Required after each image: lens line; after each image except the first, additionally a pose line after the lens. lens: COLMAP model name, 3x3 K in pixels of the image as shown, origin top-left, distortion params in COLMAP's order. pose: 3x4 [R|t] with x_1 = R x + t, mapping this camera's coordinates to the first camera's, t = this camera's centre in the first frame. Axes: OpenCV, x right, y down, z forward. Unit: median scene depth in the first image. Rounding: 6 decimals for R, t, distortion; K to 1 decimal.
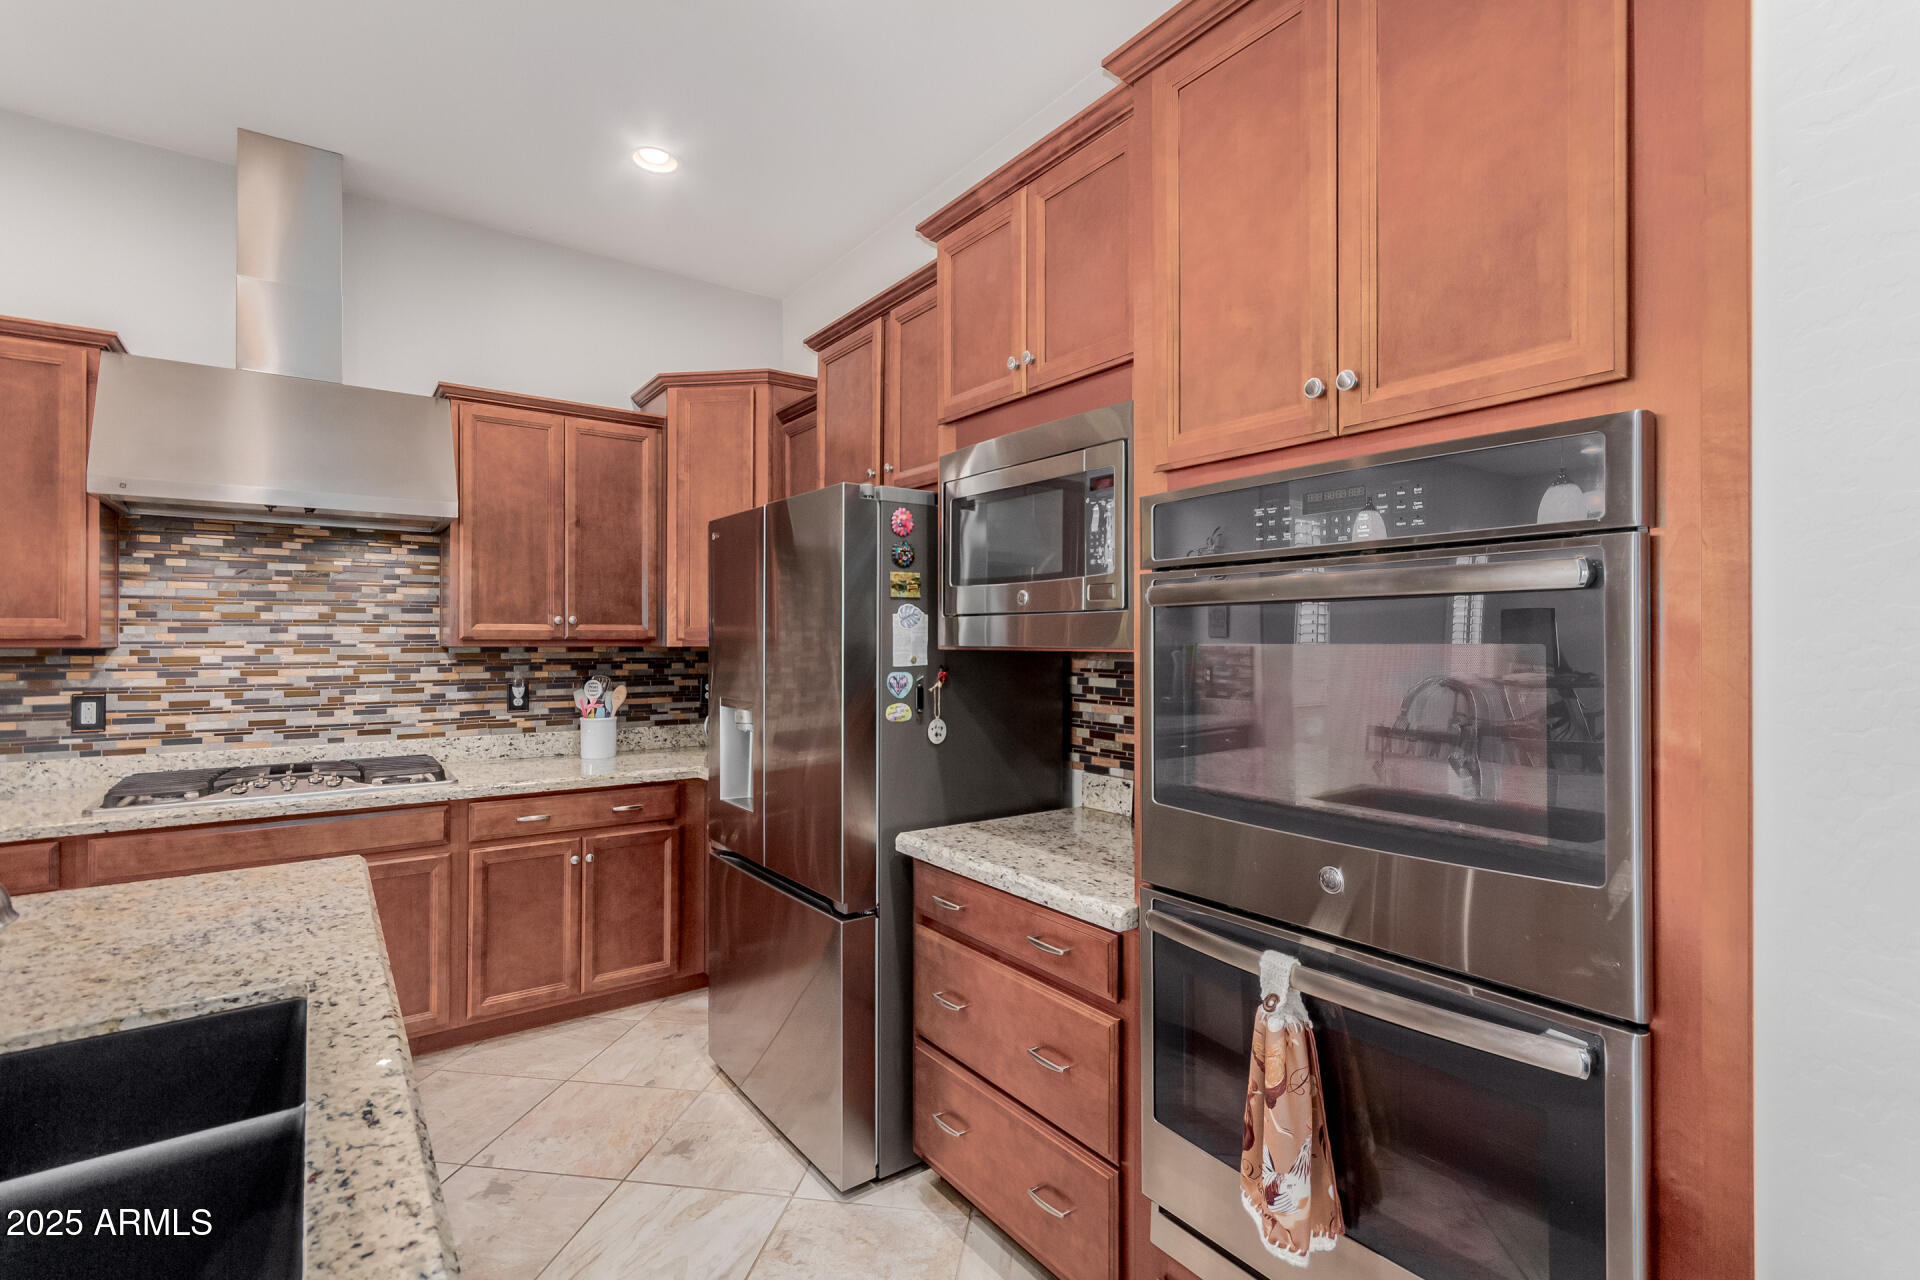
lens RADIAL K [[883.4, 0, 963.8], [0, 883.4, 638.3], [0, 0, 1]] dist [0.002603, -0.001260]
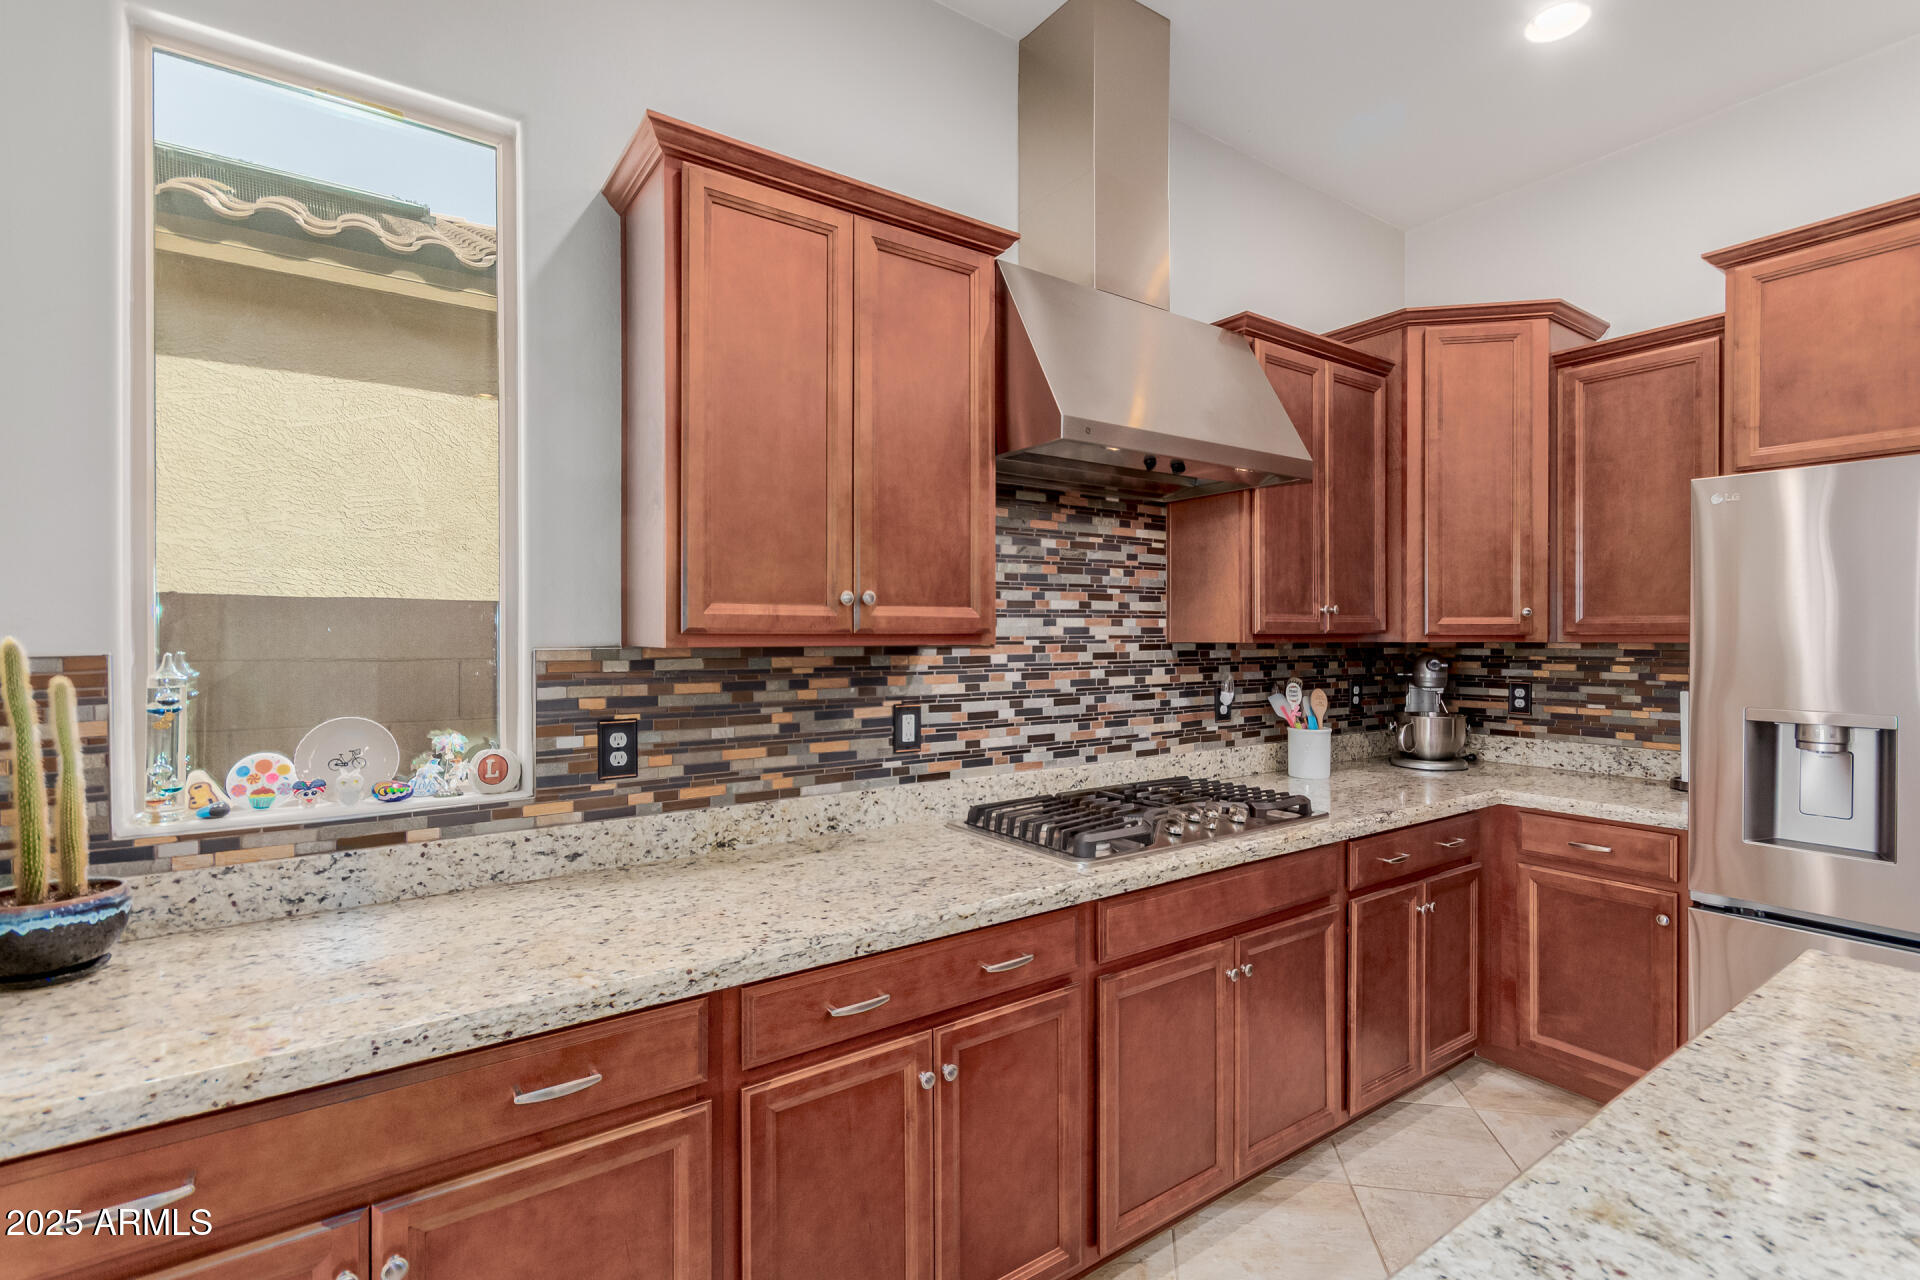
lens RADIAL K [[883.4, 0, 956.7], [0, 883.4, 638.5], [0, 0, 1]] dist [0.002603, -0.001260]
pose [[0.999740, 0.002684, -0.022634, -0.839730], [-0.002397, 0.999916, 0.012714, -0.004814], [0.022666, -0.012657, 0.999663, 0.196507]]
